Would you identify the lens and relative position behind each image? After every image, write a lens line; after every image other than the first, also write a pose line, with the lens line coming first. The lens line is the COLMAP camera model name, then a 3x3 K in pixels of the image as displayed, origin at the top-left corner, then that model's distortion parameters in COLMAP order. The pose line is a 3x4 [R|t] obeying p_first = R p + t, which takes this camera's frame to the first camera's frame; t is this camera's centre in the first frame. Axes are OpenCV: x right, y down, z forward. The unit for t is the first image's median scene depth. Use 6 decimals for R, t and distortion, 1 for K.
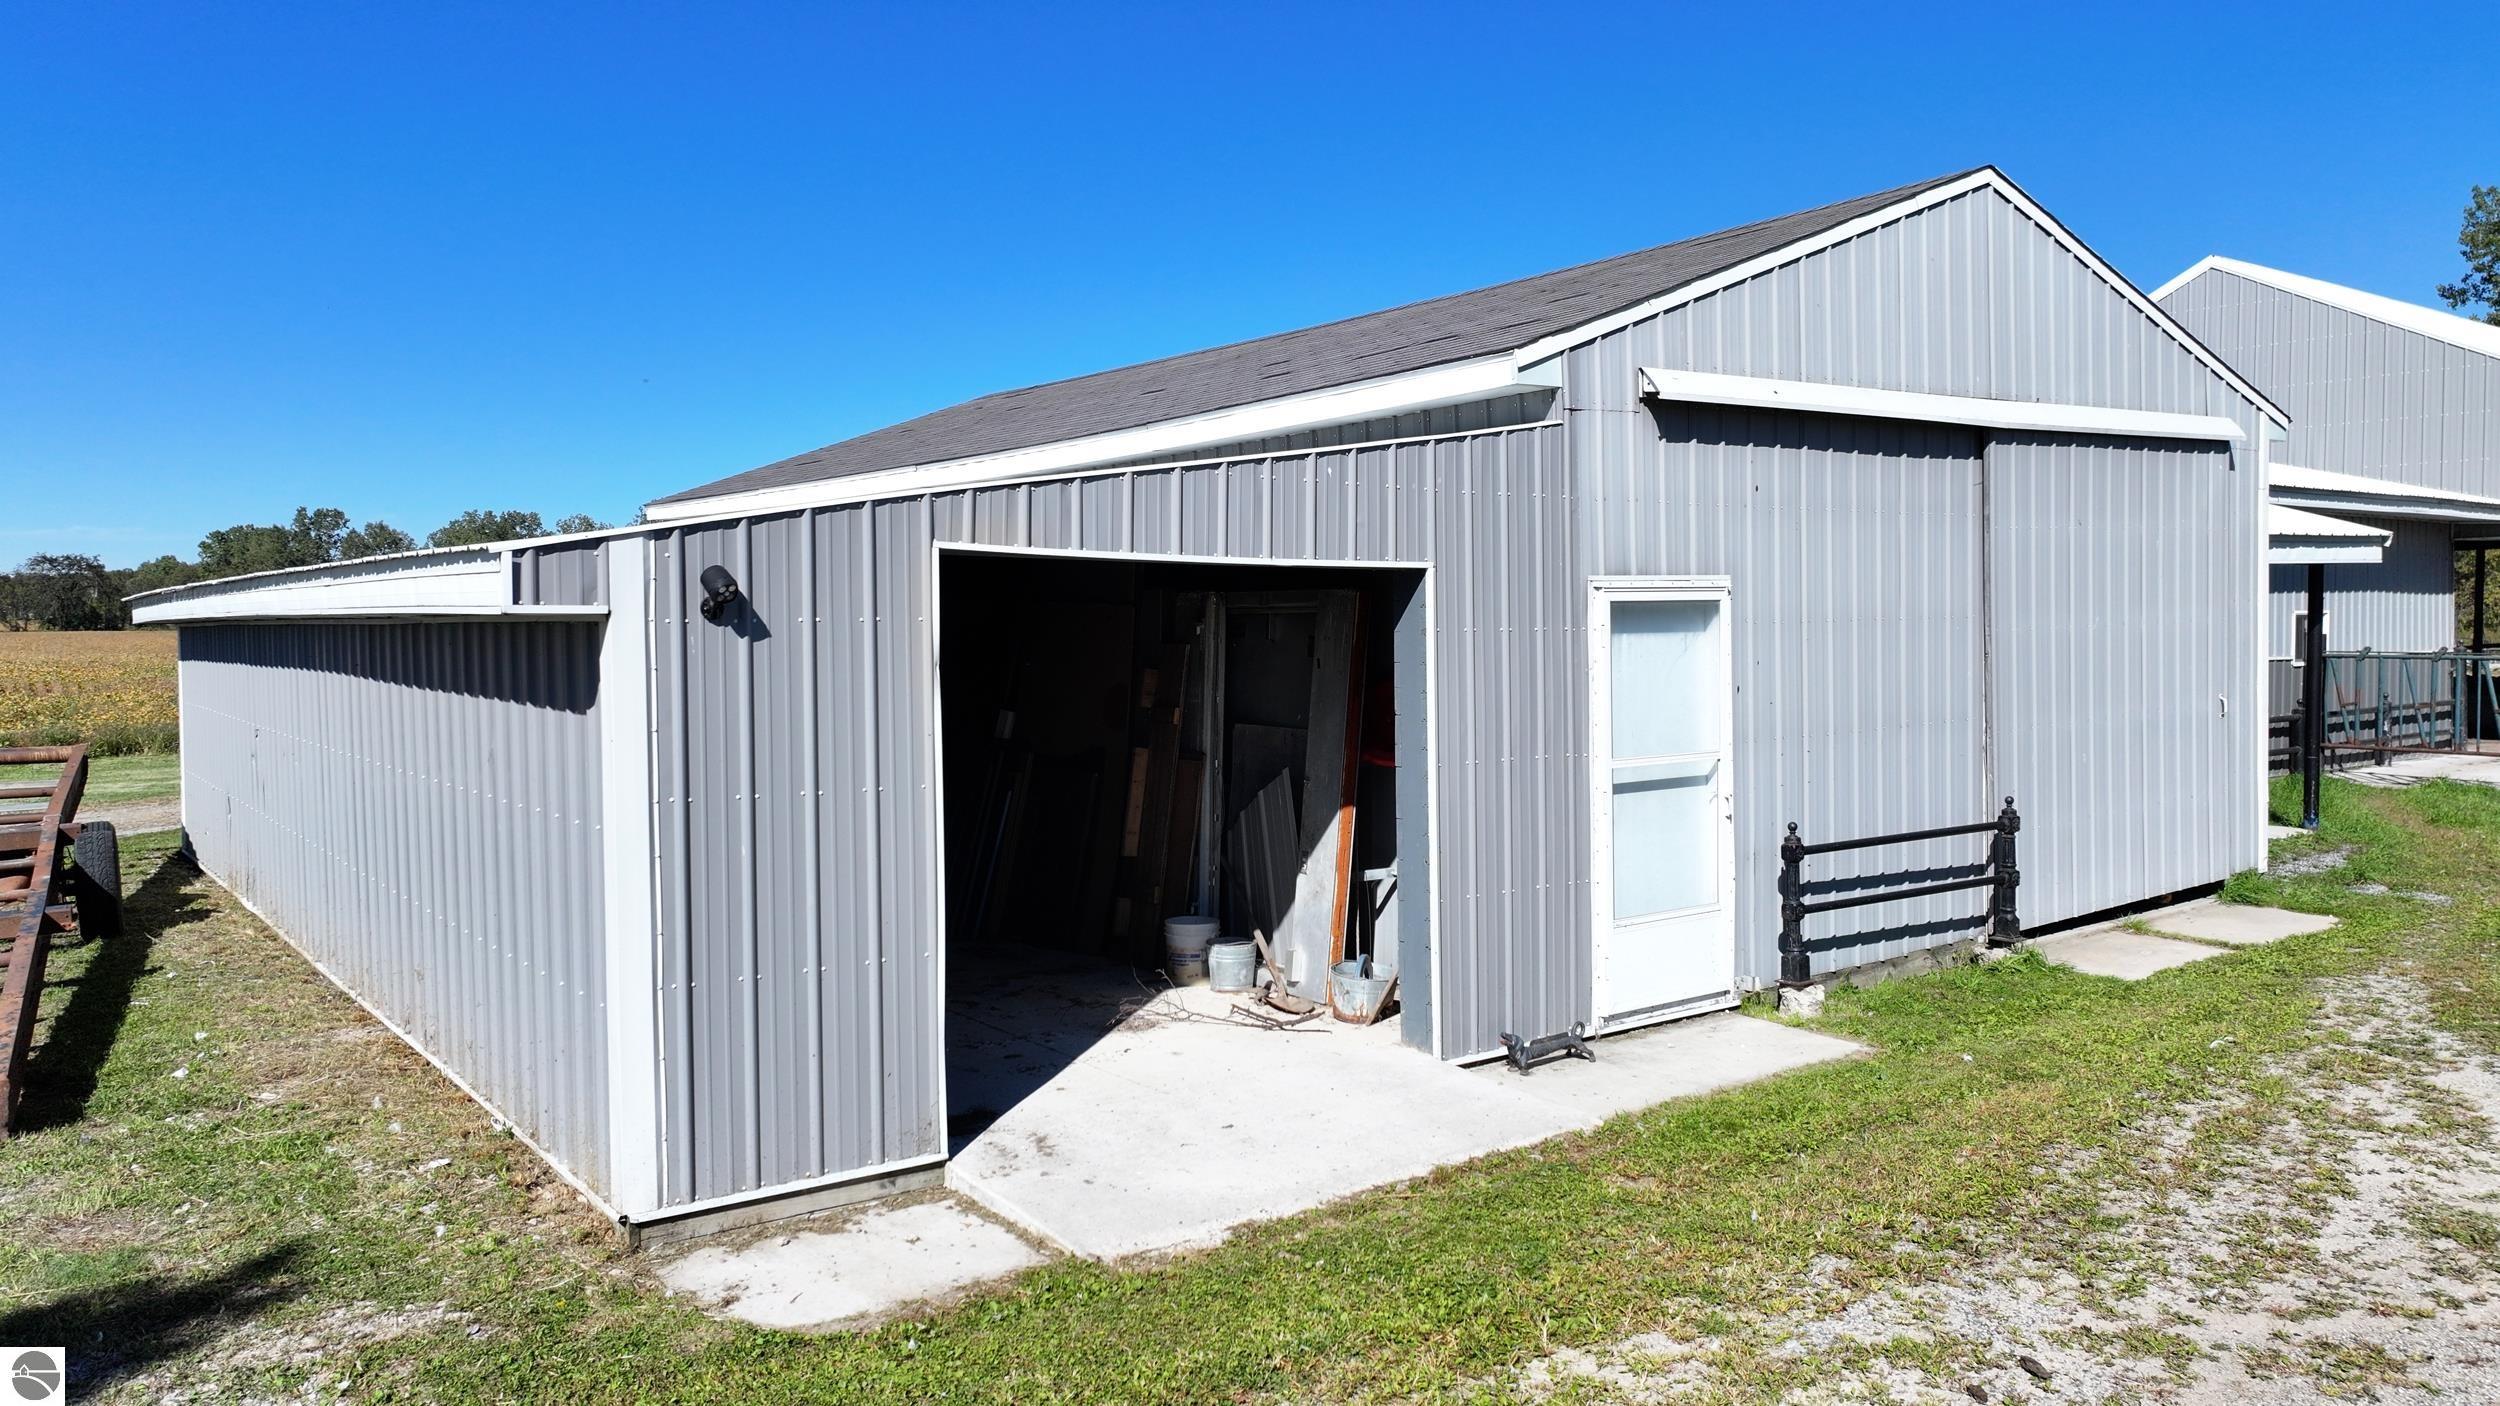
lens RADIAL K [[1749.0, 0, 1246.8], [0, 1749.0, 687.1], [0, 0, 1]] dist [-0.001382, 0.019360]
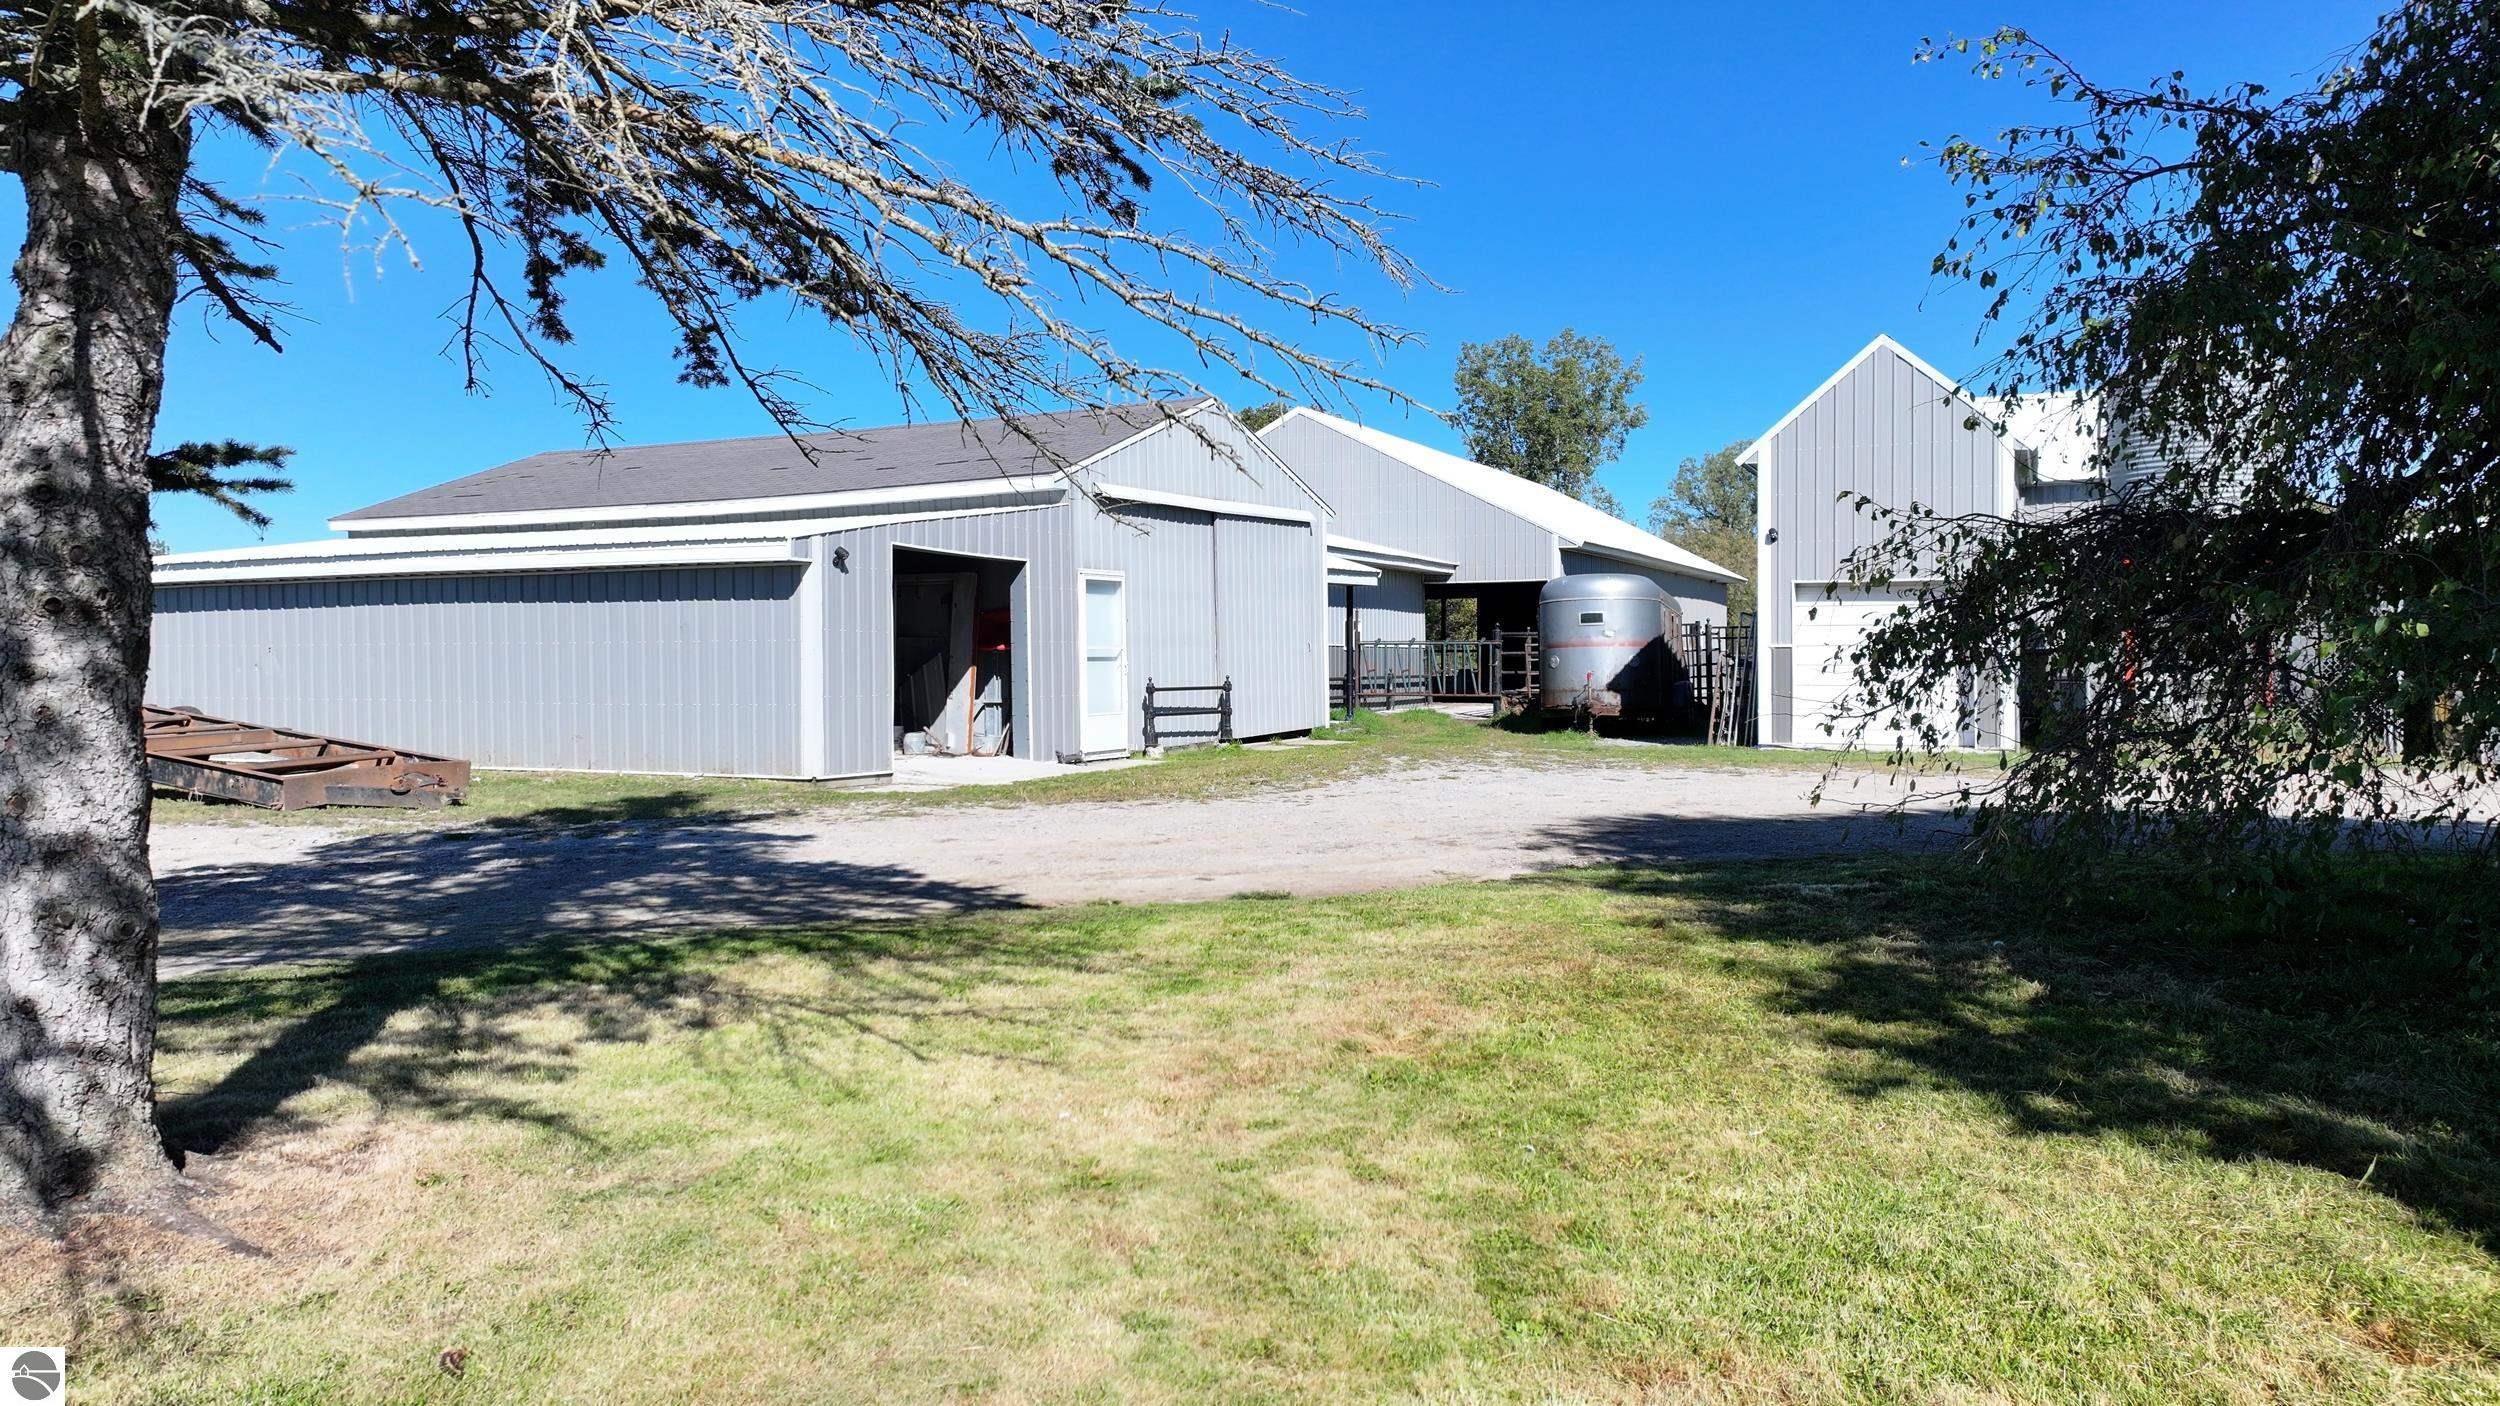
lens RADIAL K [[1749.0, 0, 1246.8], [0, 1749.0, 687.1], [0, 0, 1]] dist [-0.001382, 0.019360]
pose [[0.890353, -0.001598, 0.455268, -0.589804], [0.015266, 0.999536, -0.026346, 0.142393], [-0.455015, 0.030408, 0.889964, -1.054645]]
